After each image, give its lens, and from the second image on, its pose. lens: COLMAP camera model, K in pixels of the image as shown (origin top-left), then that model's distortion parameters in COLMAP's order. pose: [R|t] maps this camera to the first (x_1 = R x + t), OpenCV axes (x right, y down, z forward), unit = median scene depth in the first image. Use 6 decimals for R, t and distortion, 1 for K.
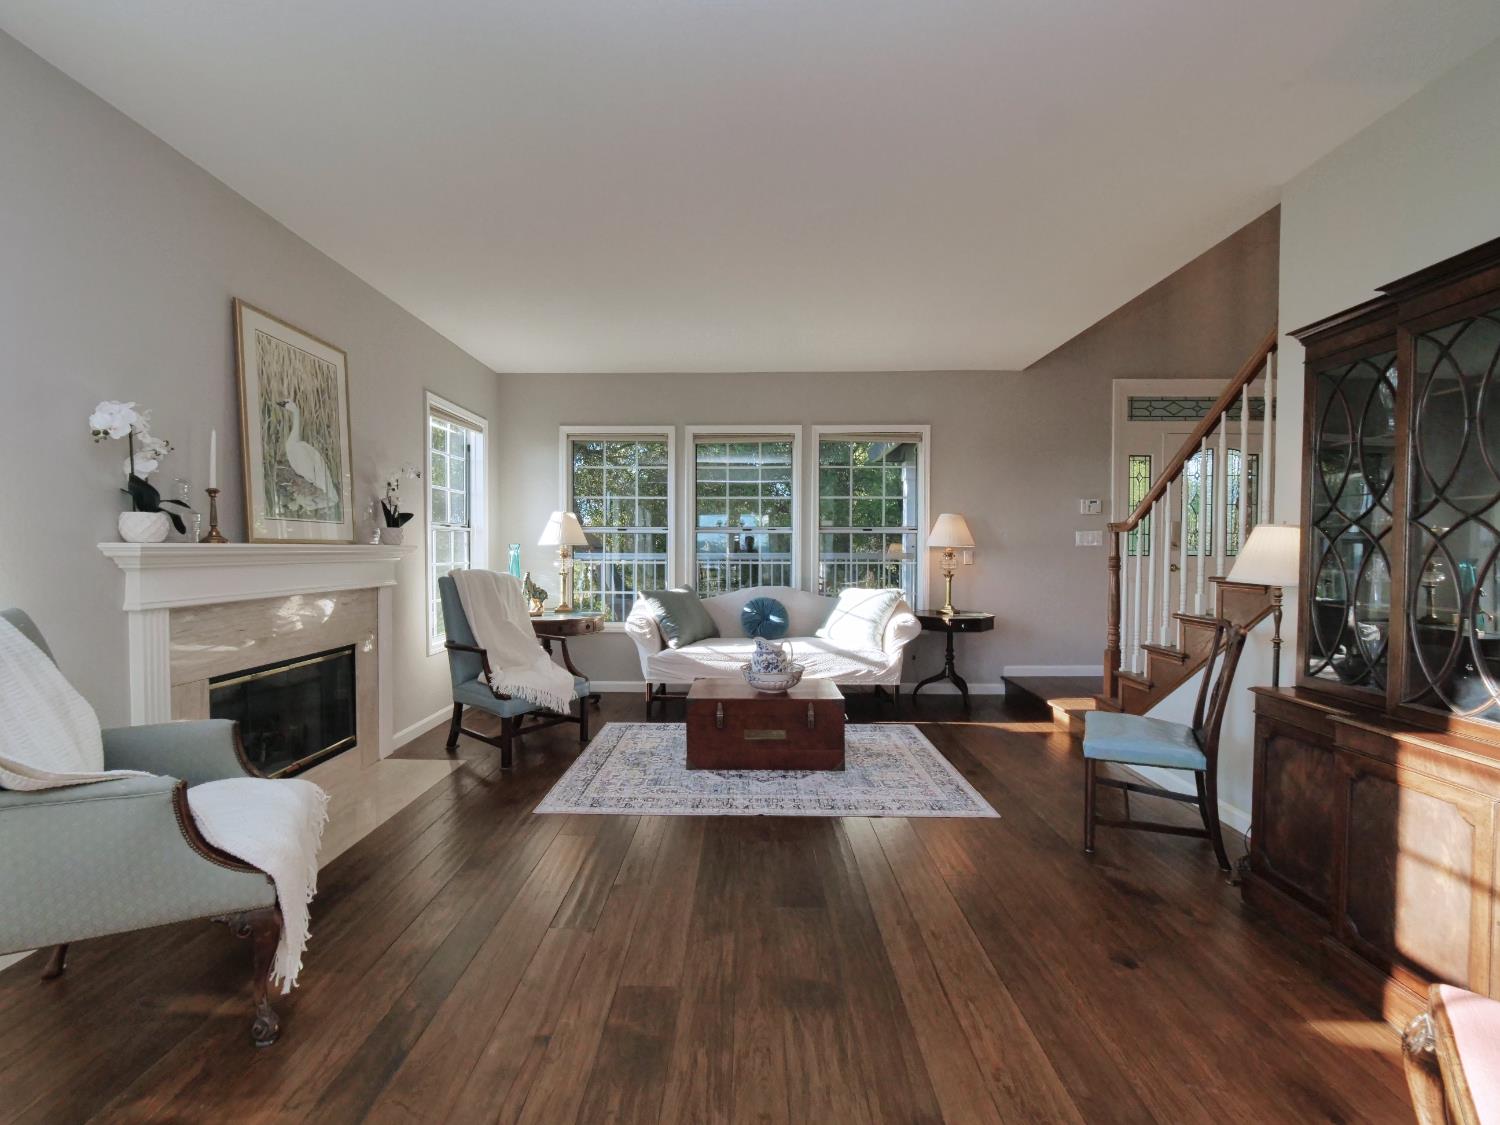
lens RADIAL K [[635.6, 0, 748.6], [0, 635.6, 563.3], [0, 0, 1]] dist [-0.009041, 0.002020]
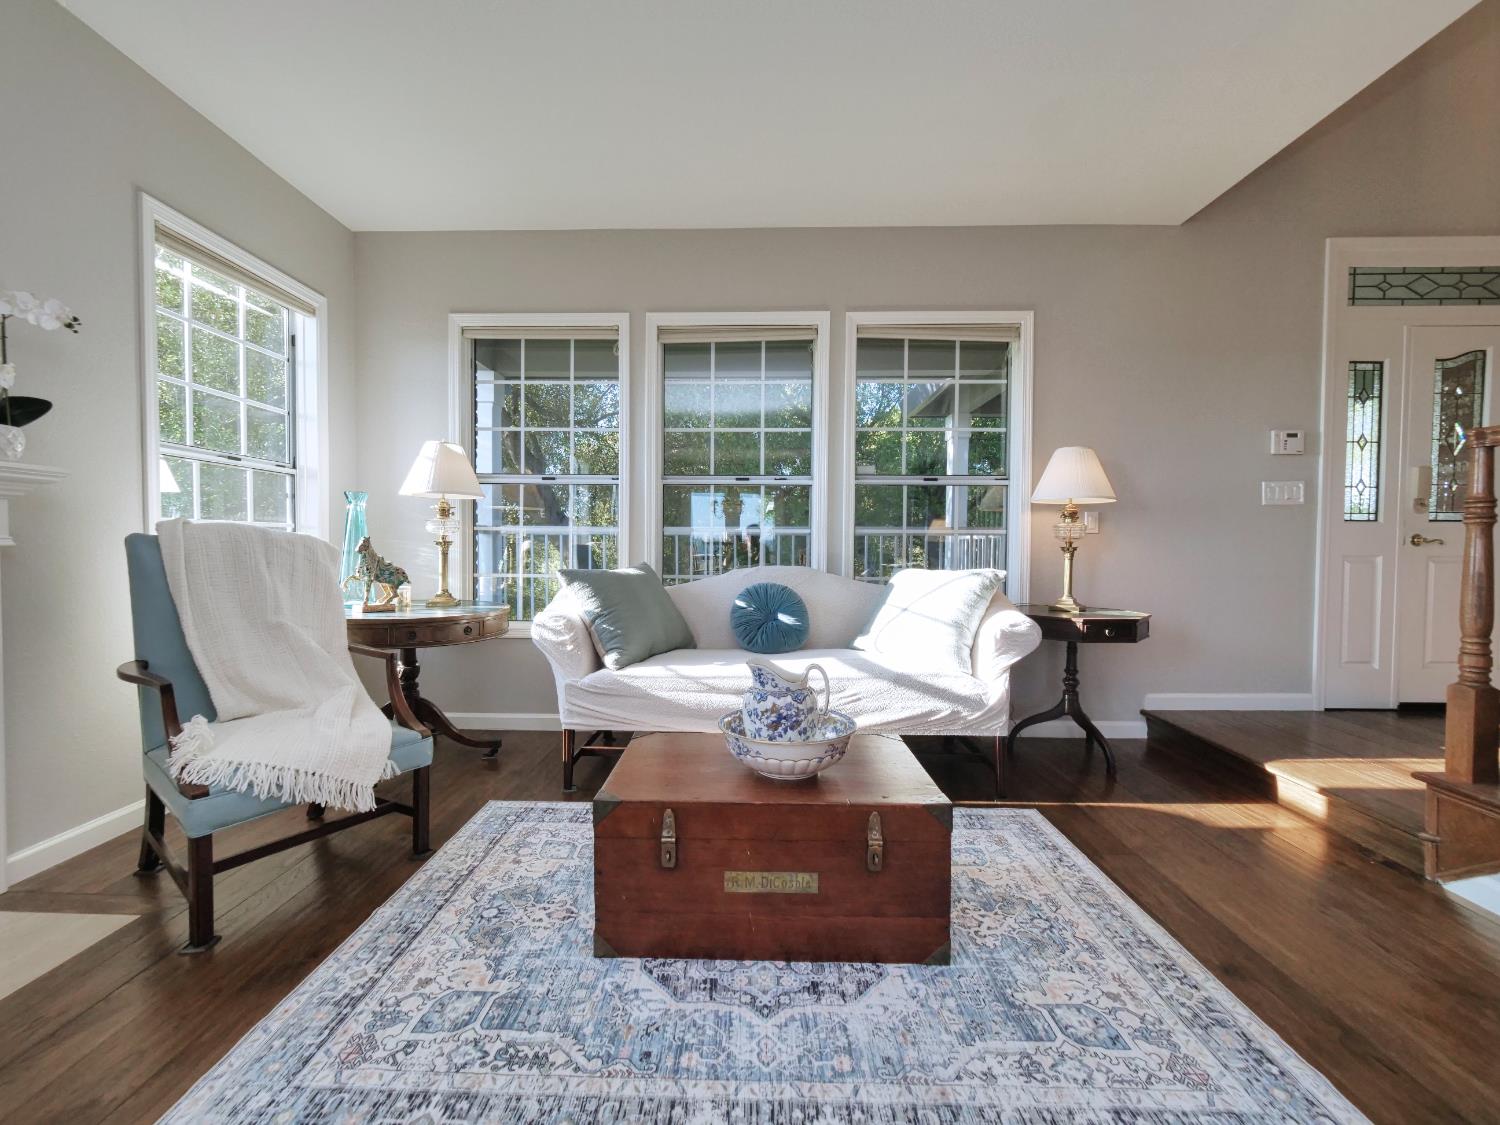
lens RADIAL K [[635.6, 0, 747.4], [0, 635.6, 563.1], [0, 0, 1]] dist [-0.009041, 0.002020]
pose [[0.999967, 0.004343, -0.006927, 0.009140], [-0.004303, 0.999974, 0.005744, 0.033862], [0.006951, -0.005714, 0.999960, 0.424978]]
